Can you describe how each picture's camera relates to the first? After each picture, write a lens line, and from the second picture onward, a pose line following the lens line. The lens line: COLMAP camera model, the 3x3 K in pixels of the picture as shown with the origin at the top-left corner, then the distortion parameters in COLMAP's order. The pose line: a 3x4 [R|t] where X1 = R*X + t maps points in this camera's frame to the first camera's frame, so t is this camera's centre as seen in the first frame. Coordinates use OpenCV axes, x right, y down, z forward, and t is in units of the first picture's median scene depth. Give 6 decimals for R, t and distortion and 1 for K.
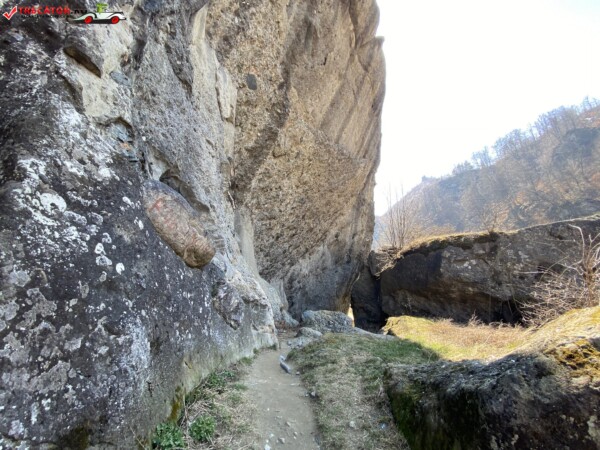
lens RADIAL K [[240.3, 0, 298.1], [0, 240.3, 225.7], [0, 0, 1]] dist [0.030191, -0.025733]
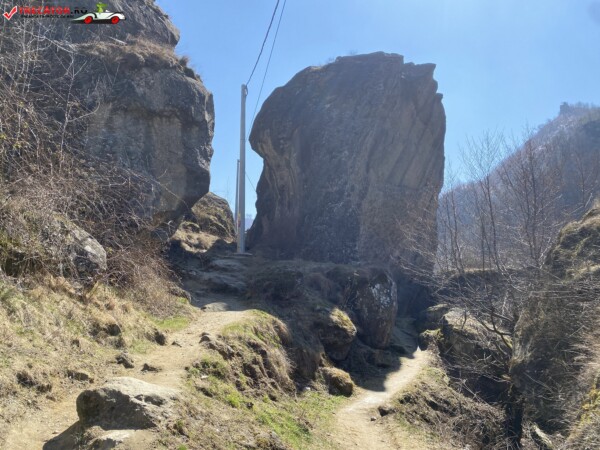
lens RADIAL K [[448.4, 0, 296.4], [0, 448.4, 222.8], [0, 0, 1]] dist [0.053517, -0.056585]
pose [[0.998342, 0.006913, -0.057149, -0.228980], [-0.002932, 0.997582, 0.069443, -0.316080], [0.057491, -0.069160, 0.995948, -1.288041]]
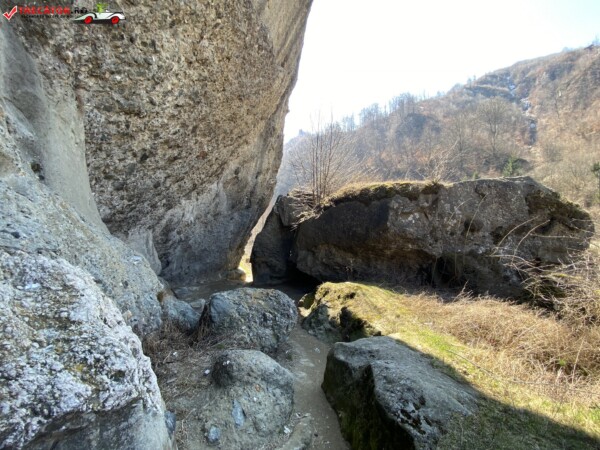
lens RADIAL K [[240.3, 0, 298.1], [0, 240.3, 225.7], [0, 0, 1]] dist [0.030191, -0.025733]
pose [[0.872440, 0.013557, 0.488533, -0.043834], [-0.123622, 0.973229, 0.193761, 0.047342], [-0.472827, -0.229438, 0.850760, 0.307103]]
